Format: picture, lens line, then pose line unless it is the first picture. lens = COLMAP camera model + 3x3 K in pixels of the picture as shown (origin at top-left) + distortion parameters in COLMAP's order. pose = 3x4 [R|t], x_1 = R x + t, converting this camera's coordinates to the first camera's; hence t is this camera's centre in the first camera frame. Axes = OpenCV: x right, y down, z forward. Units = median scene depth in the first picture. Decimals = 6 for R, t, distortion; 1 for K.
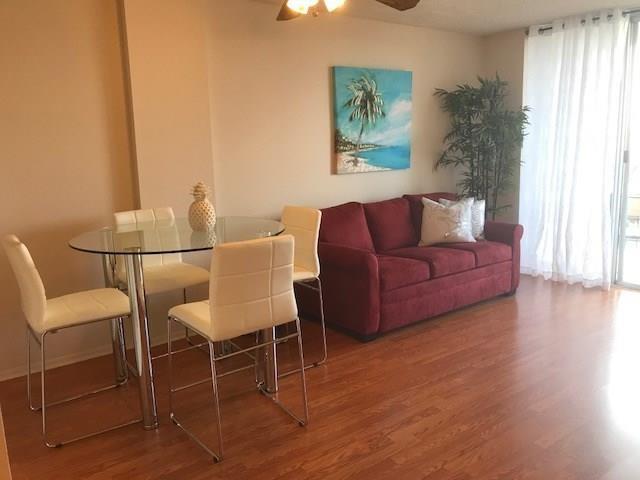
lens RADIAL K [[518.8, 0, 317.9], [0, 518.8, 242.0], [0, 0, 1]] dist [0.034534, -0.061378]
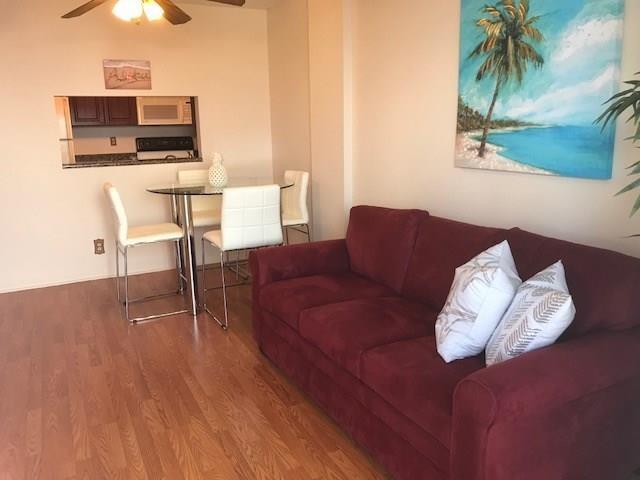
lens RADIAL K [[518.8, 0, 313.6], [0, 518.8, 237.3], [0, 0, 1]] dist [0.034534, -0.061378]
pose [[-0.154614, 0.247846, -0.956382, 0.692530], [-0.151529, 0.950620, 0.270850, -0.193057], [0.976286, 0.186797, -0.109423, 0.905312]]
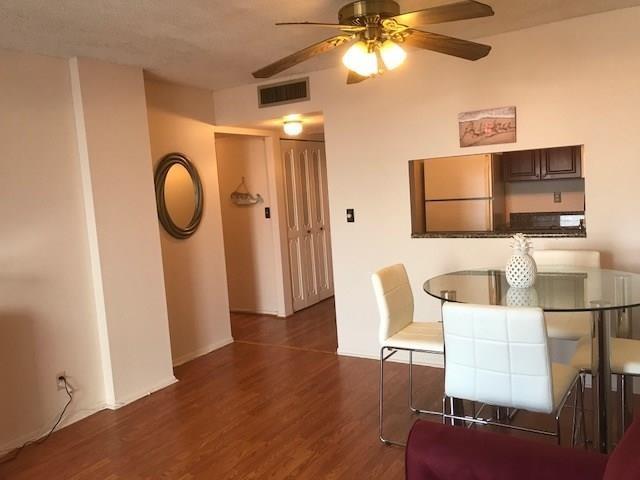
lens RADIAL K [[518.8, 0, 321.7], [0, 518.8, 237.3], [0, 0, 1]] dist [0.034534, -0.061378]
pose [[-0.919446, 0.130494, -0.370932, 0.266490], [0.027565, 0.962397, 0.270246, -0.225947], [0.392249, 0.238252, -0.888469, 1.046501]]
